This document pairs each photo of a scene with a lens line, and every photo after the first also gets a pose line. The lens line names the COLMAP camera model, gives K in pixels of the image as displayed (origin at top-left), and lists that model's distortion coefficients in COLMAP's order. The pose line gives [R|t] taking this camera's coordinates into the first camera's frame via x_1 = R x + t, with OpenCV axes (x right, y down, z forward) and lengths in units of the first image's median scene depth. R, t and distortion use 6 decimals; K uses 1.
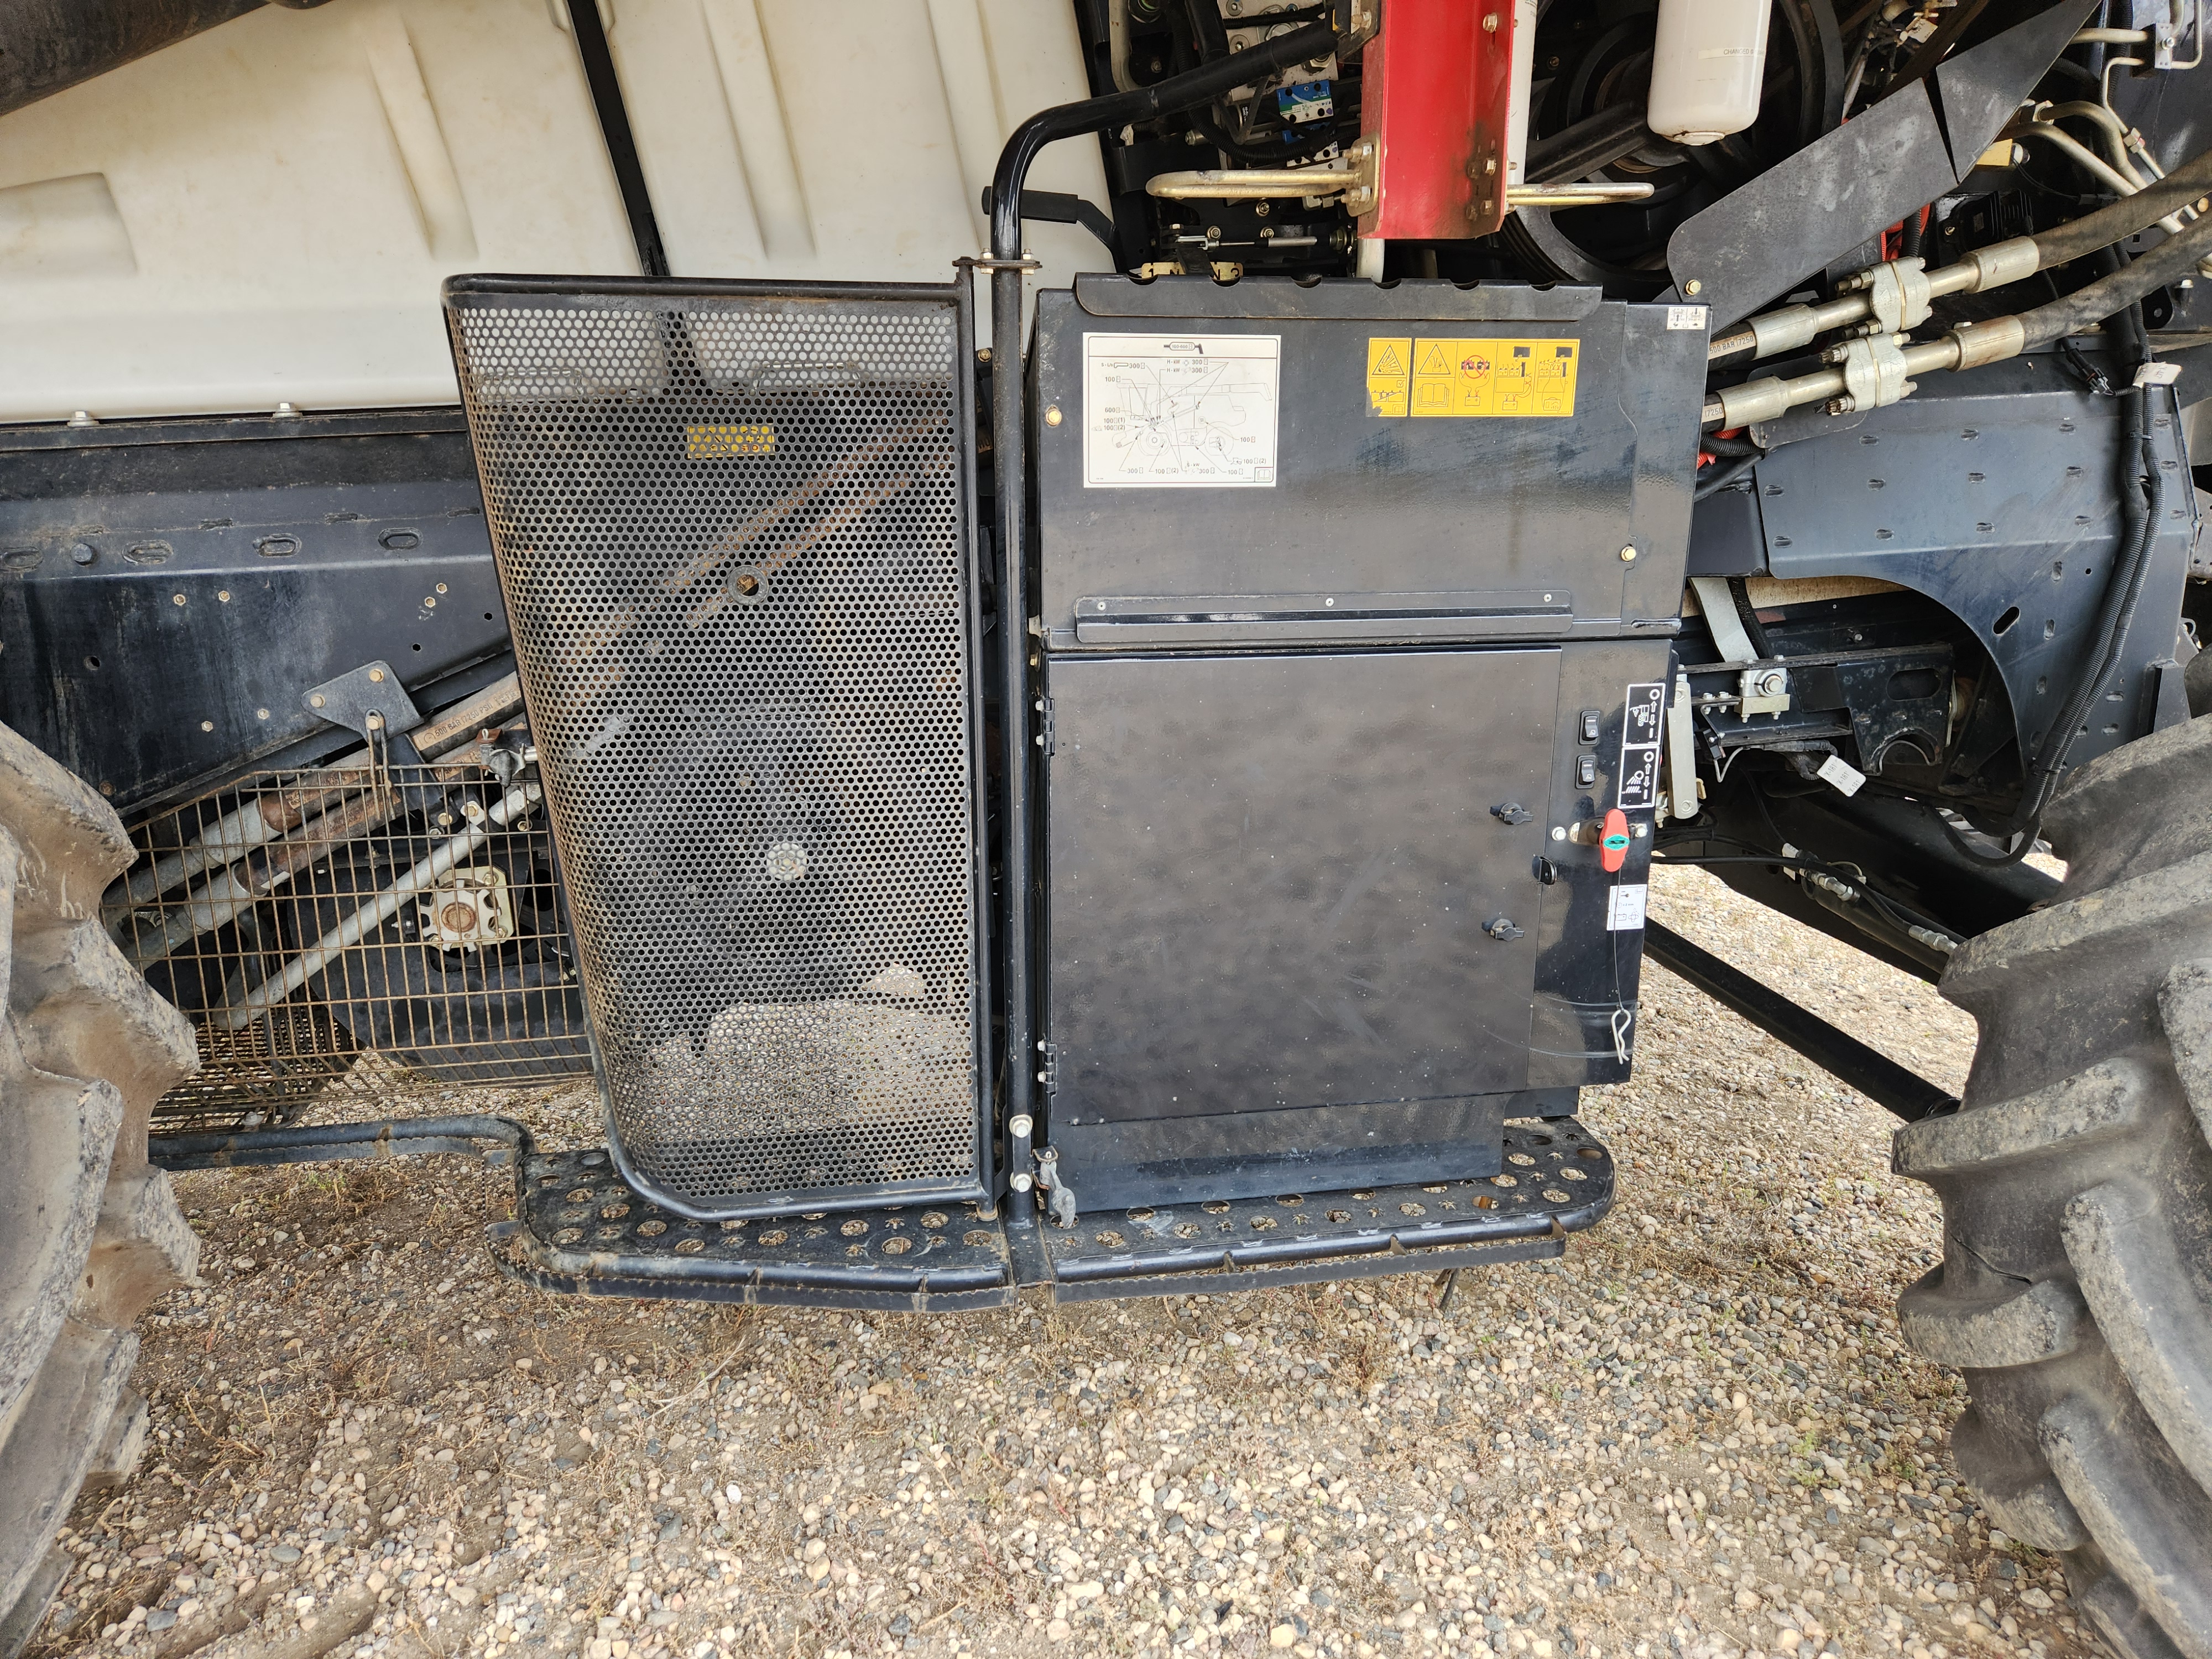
lens RADIAL K [[1489.6, 0, 1110.6], [0, 1489.6, 806.9], [0, 0, 1]] dist [0.101553, -0.092864]
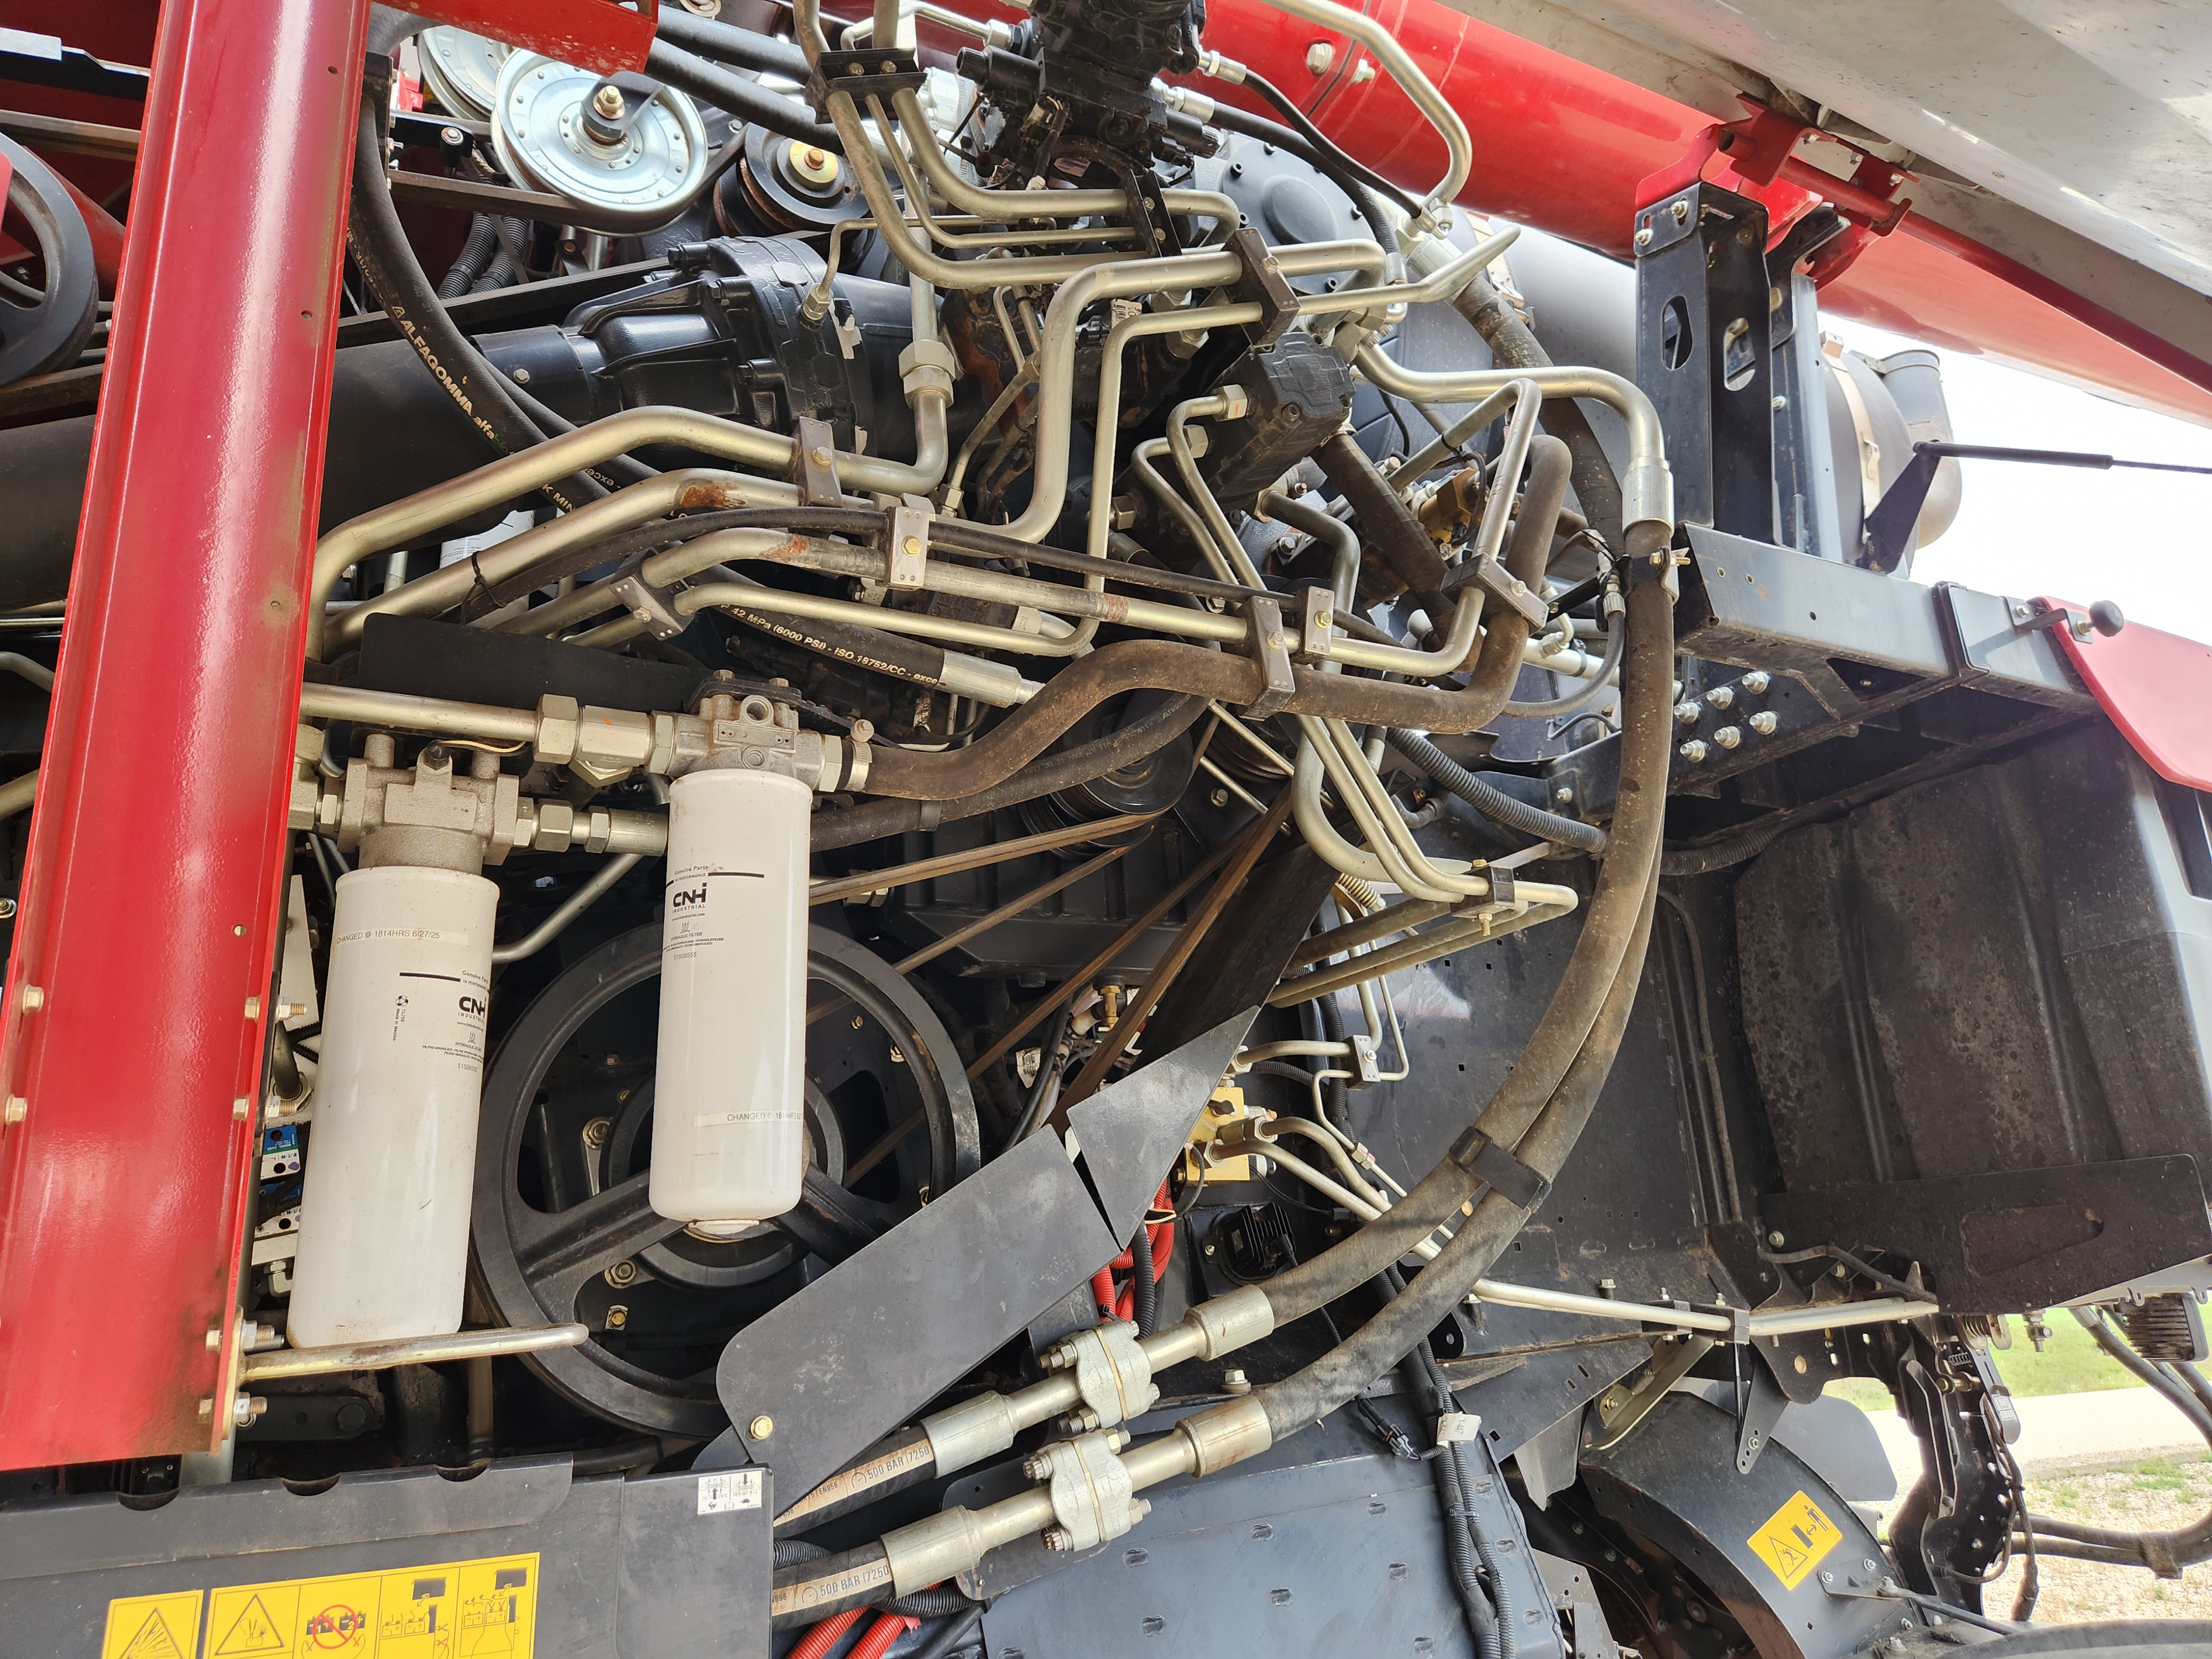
lens RADIAL K [[1515.8, 0, 1096.0], [0, 1515.8, 790.5], [0, 0, 1]] dist [0.099525, -0.098449]
pose [[0.957086, 0.041079, 0.286879, 0.277411], [0.124271, 0.836100, -0.534315, -0.170500], [-0.261809, 0.547036, 0.795115, 0.233083]]
